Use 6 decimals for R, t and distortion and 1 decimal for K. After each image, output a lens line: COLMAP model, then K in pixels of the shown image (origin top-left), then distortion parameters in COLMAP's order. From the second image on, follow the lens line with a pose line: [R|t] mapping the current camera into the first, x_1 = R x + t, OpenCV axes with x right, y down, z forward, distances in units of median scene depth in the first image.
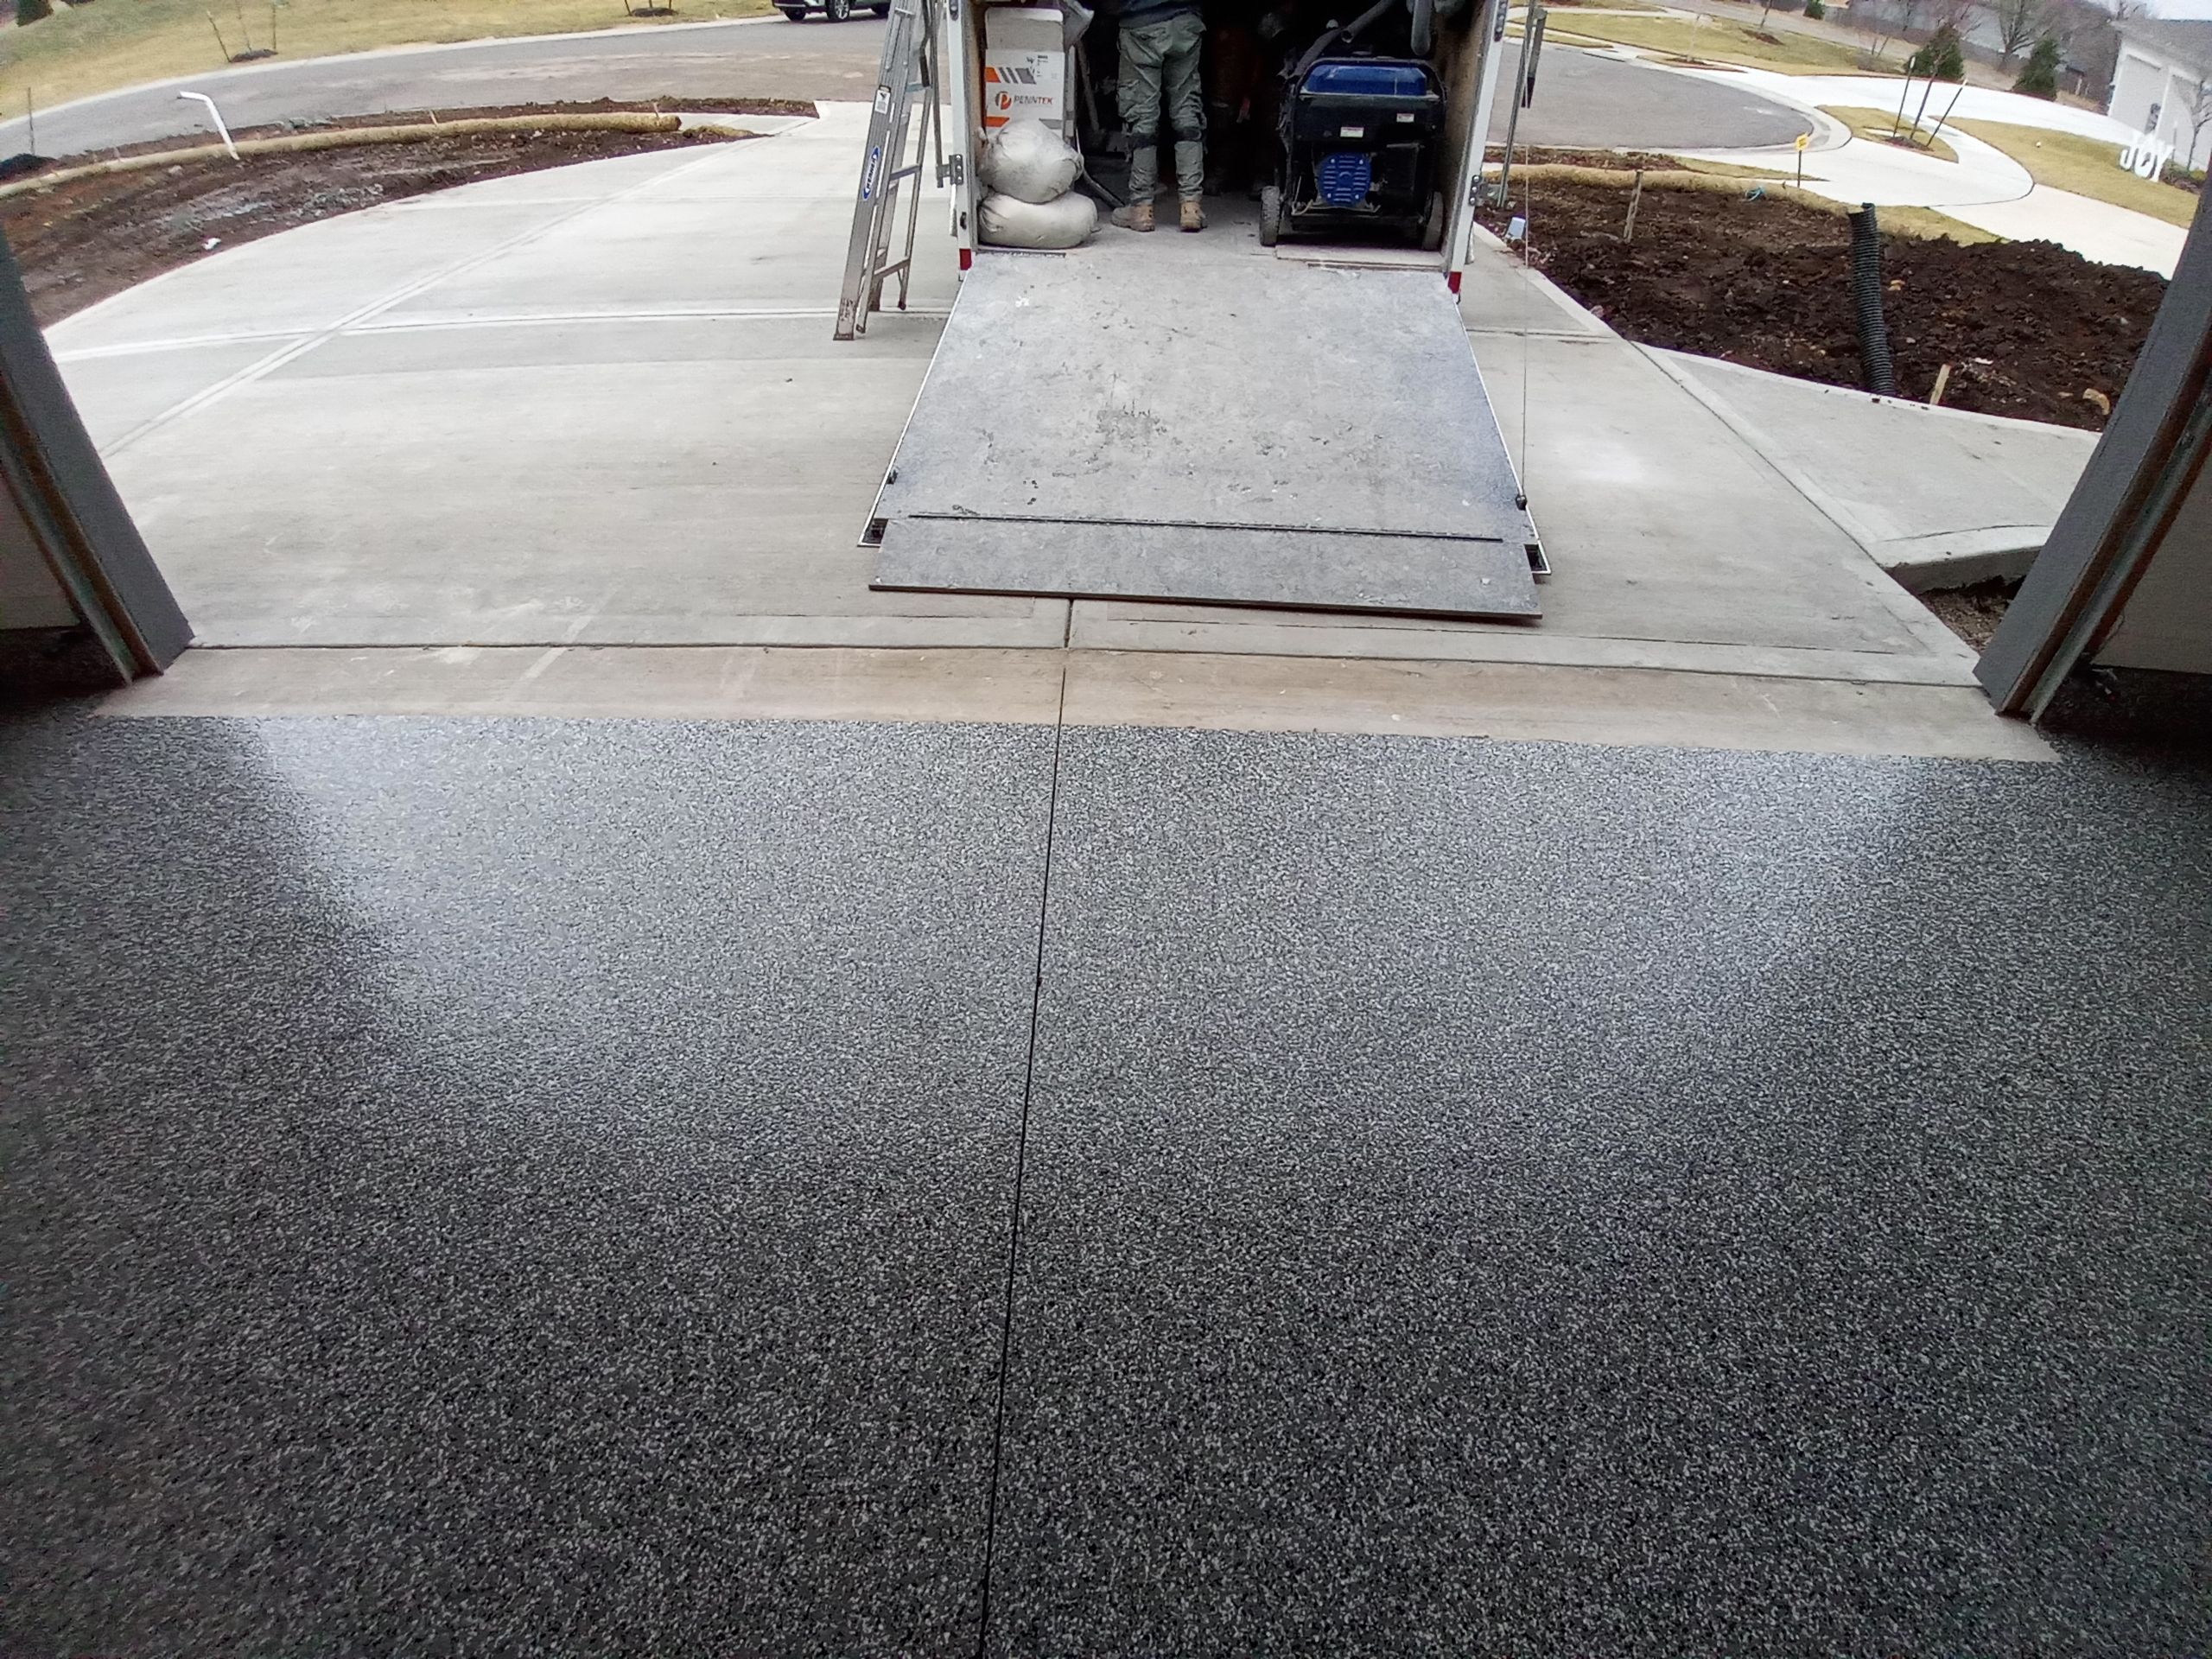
lens RADIAL K [[1098.5, 0, 1113.9], [0, 1098.5, 821.2], [0, 0, 1]] dist [-0.094155, 0.001106]
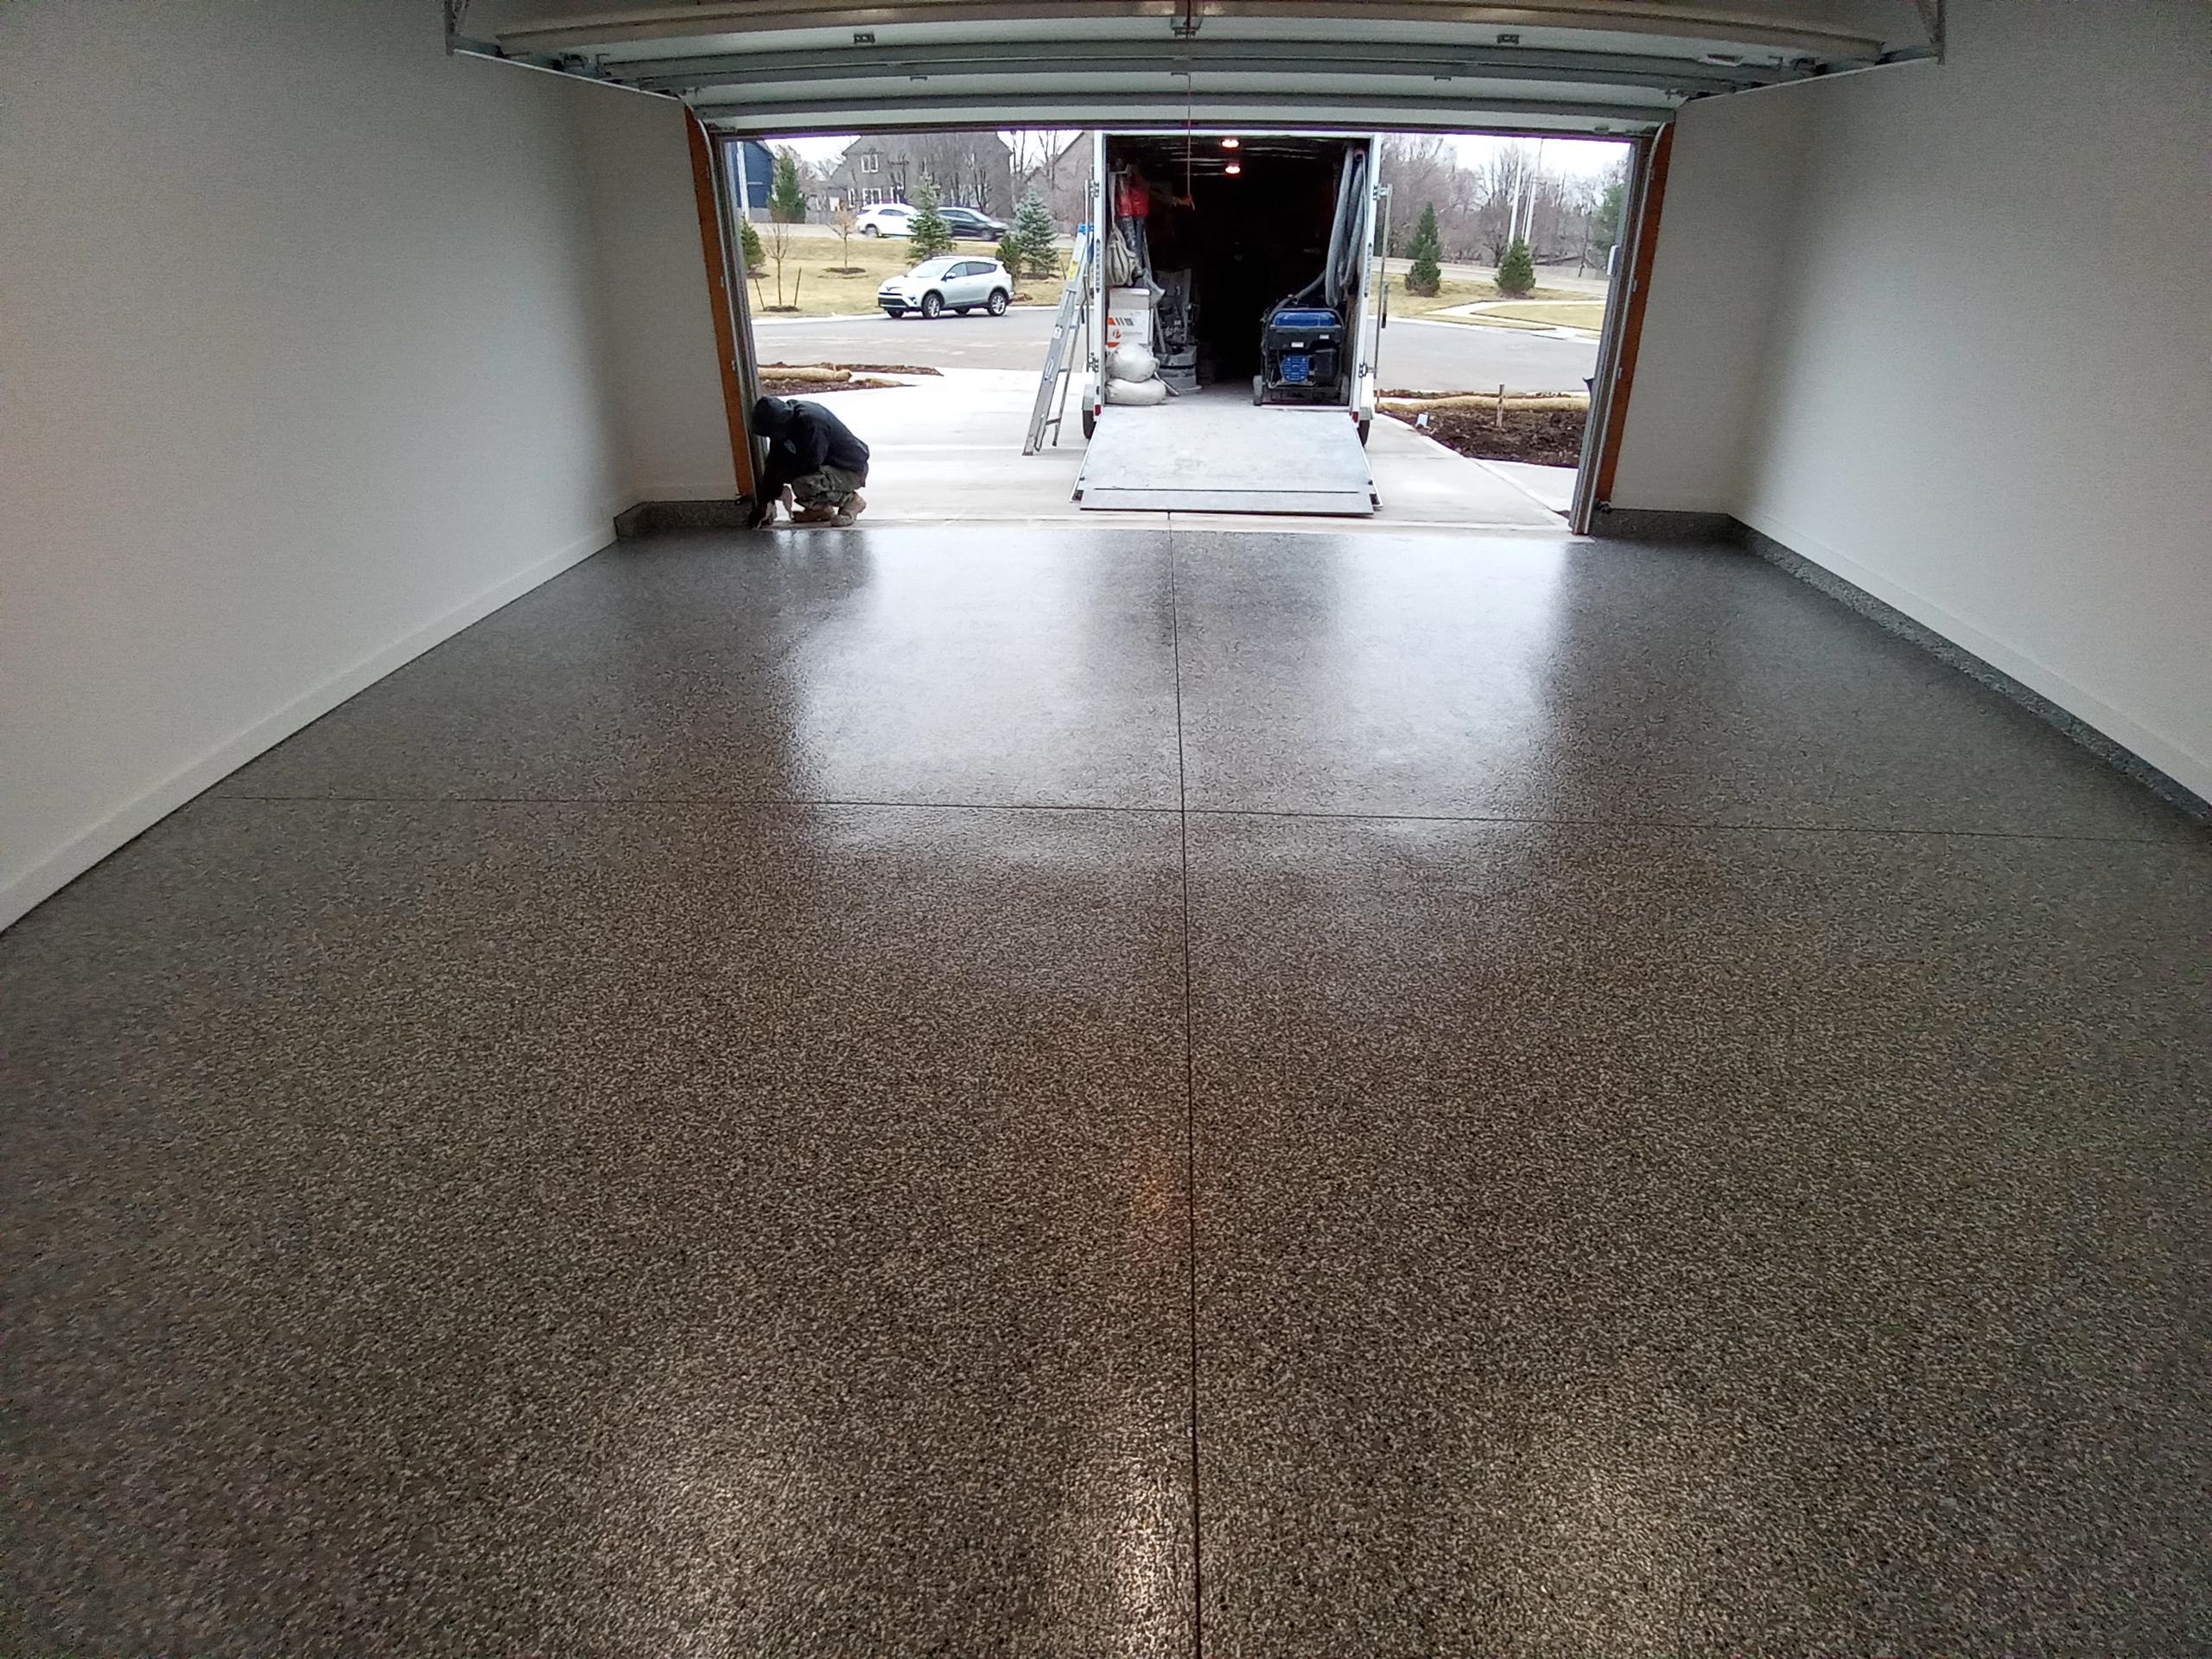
lens RADIAL K [[1098.5, 0, 1123.7], [0, 1098.5, 824.0], [0, 0, 1]] dist [-0.094155, 0.001106]
pose [[0.999867, -0.003911, -0.015828, -0.066142], [0.000267, 0.974605, -0.223931, 0.633524], [0.016302, 0.223897, 0.974476, -0.726001]]
